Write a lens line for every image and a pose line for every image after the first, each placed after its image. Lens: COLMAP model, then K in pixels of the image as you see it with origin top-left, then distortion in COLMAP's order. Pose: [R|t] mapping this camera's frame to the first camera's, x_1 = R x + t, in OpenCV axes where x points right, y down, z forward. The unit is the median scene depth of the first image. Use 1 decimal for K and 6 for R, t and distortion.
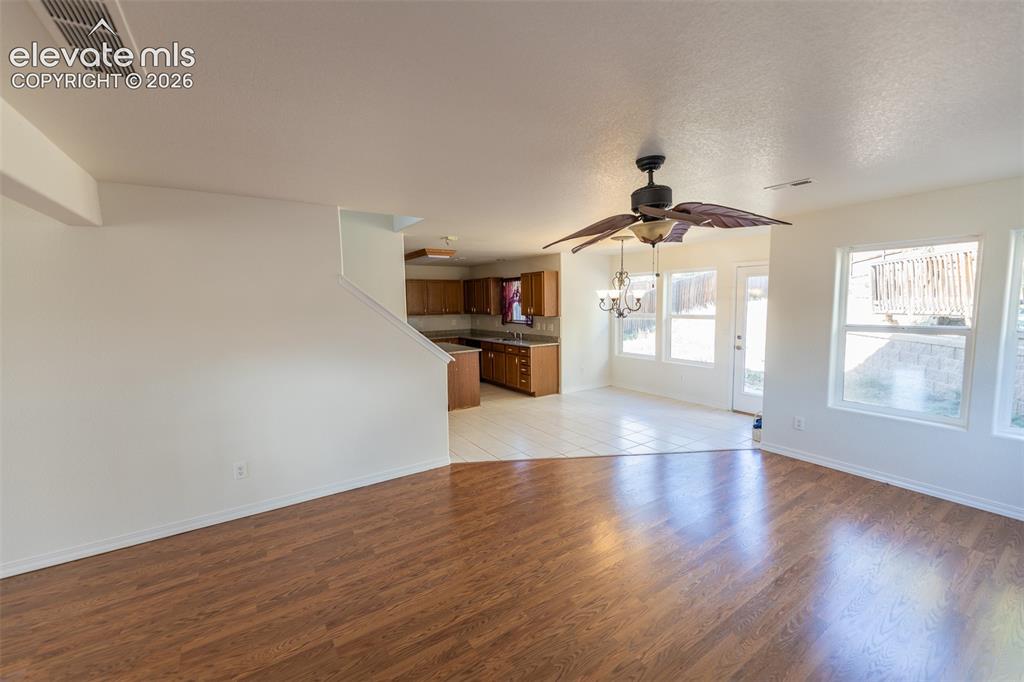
lens RADIAL K [[410.6, 0, 513.0], [0, 410.6, 342.4], [0, 0, 1]] dist [-0.001047, -0.000474]
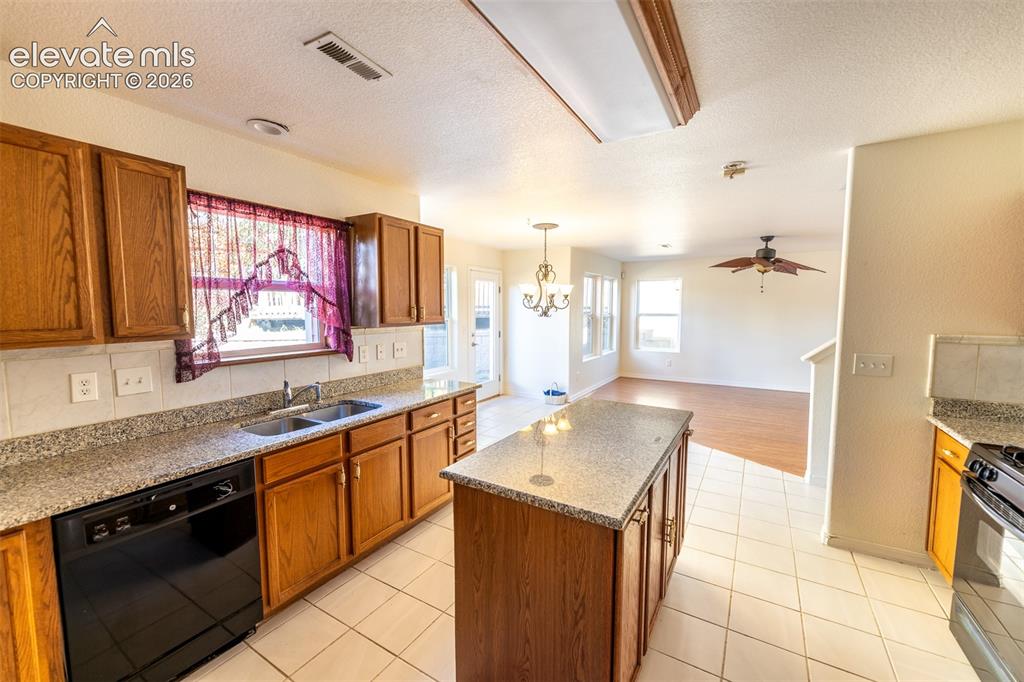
lens RADIAL K [[410.6, 0, 511.9], [0, 410.6, 333.0], [0, 0, 1]] dist [-0.001047, -0.000474]
pose [[-0.428405, -0.041173, 0.902648, -0.409630], [0.097821, 0.990977, 0.091628, -0.092653], [-0.898276, 0.127552, -0.420512, 1.173676]]
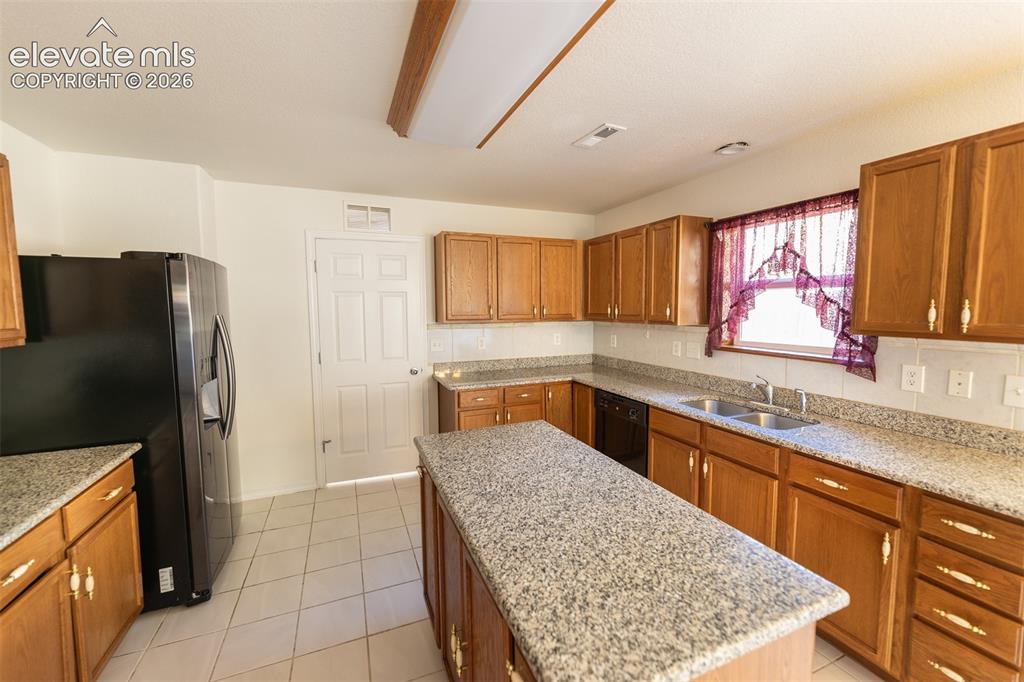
lens RADIAL K [[410.6, 0, 511.8], [0, 410.6, 338.0], [0, 0, 1]] dist [-0.001047, -0.000474]
pose [[0.981645, 0.025807, -0.188964, -0.154455], [-0.029422, 0.999433, -0.016350, -0.059327], [0.188435, 0.021609, 0.981848, 0.795826]]
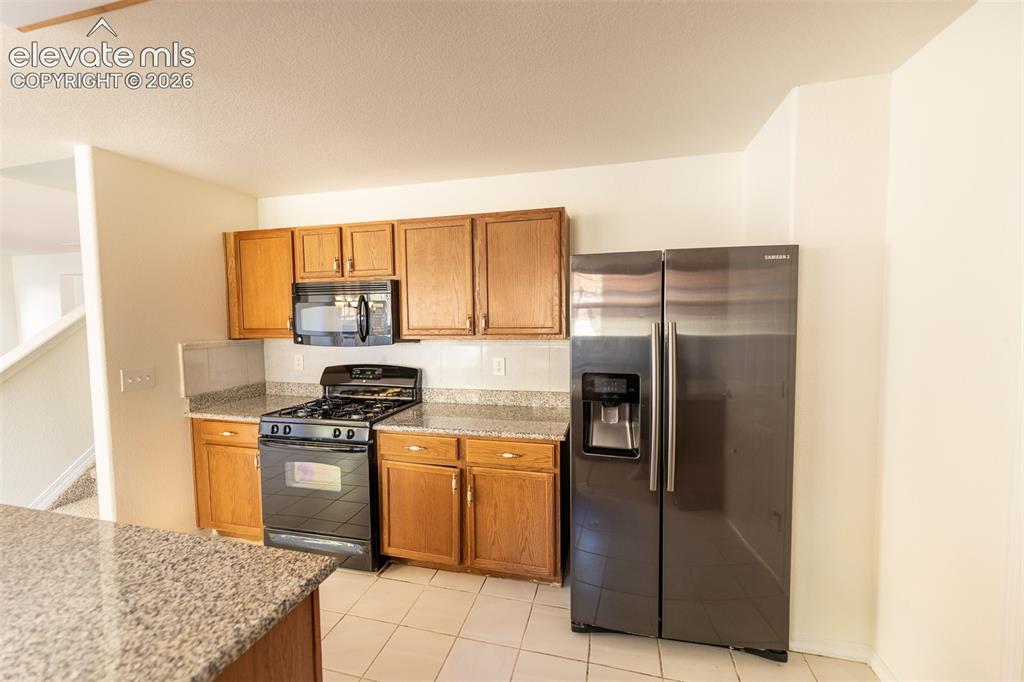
lens RADIAL K [[410.6, 0, 513.1], [0, 410.6, 338.9], [0, 0, 1]] dist [-0.001047, -0.000474]
pose [[-0.740119, 0.066565, -0.669173, -0.225084], [-0.041569, 0.988657, 0.144322, -0.100197], [0.671189, 0.134632, -0.728957, 1.216946]]
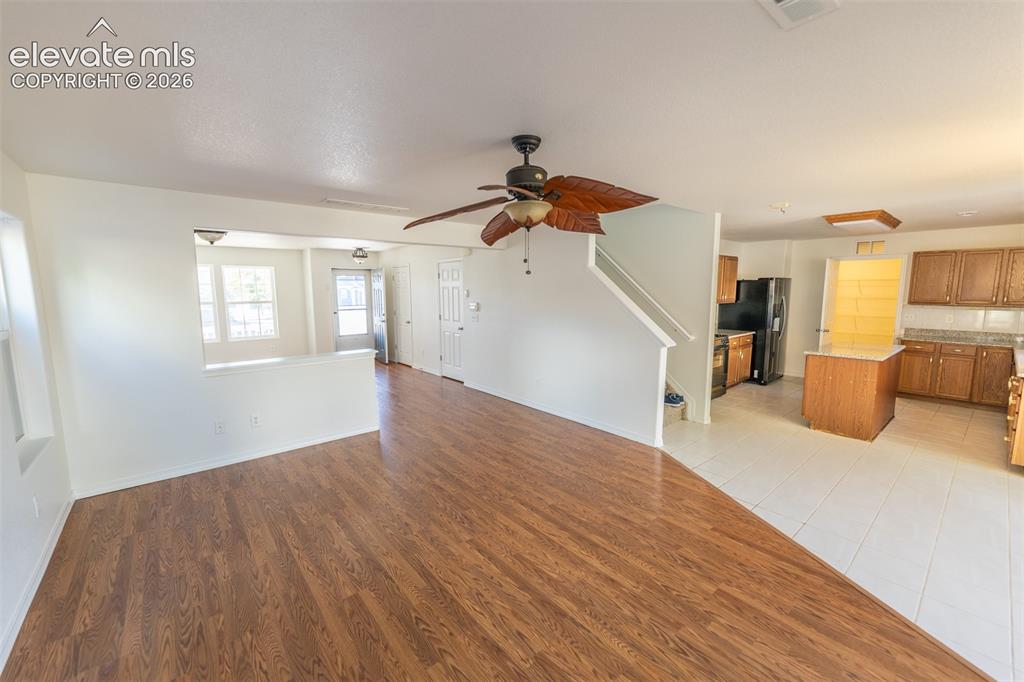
lens RADIAL K [[410.6, 0, 510.4], [0, 410.6, 341.9], [0, 0, 1]] dist [-0.001047, -0.000474]
pose [[0.104979, 0.145988, -0.983701, 0.474922], [-0.098547, 0.985825, 0.135787, -0.037937], [0.989580, 0.082686, 0.117877, 0.314112]]
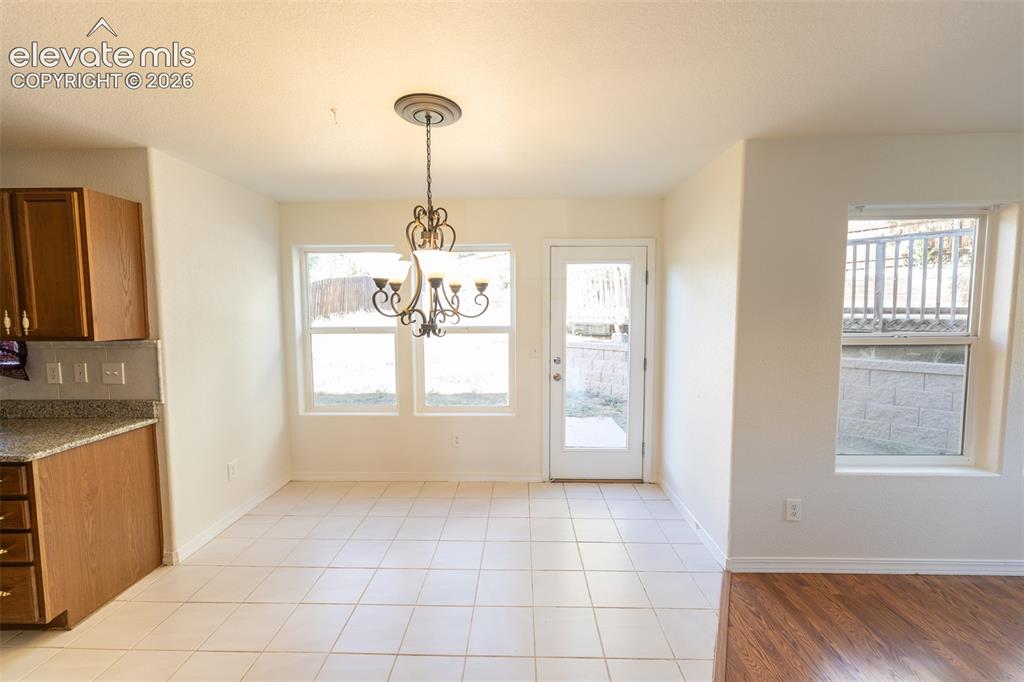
lens RADIAL K [[410.6, 0, 511.2], [0, 410.6, 337.9], [0, 0, 1]] dist [-0.001047, -0.000474]
pose [[0.578965, -0.041275, 0.814307, 0.009580], [0.076888, 0.997031, -0.004131, -0.042505], [-0.811719, 0.065002, 0.580420, 0.598290]]
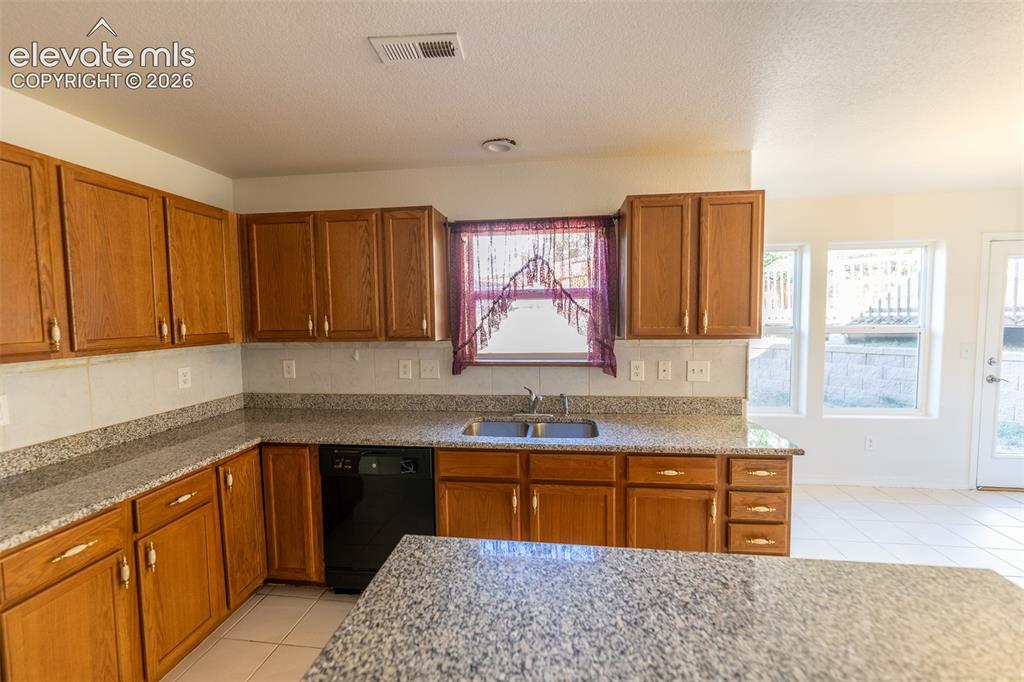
lens RADIAL K [[410.6, 0, 511.8], [0, 410.6, 338.0], [0, 0, 1]] dist [-0.001047, -0.000474]
pose [[0.652509, -0.034896, 0.756977, -0.288022], [0.077409, 0.996783, -0.020775, -0.074730], [-0.753817, 0.072153, 0.653111, 0.972473]]
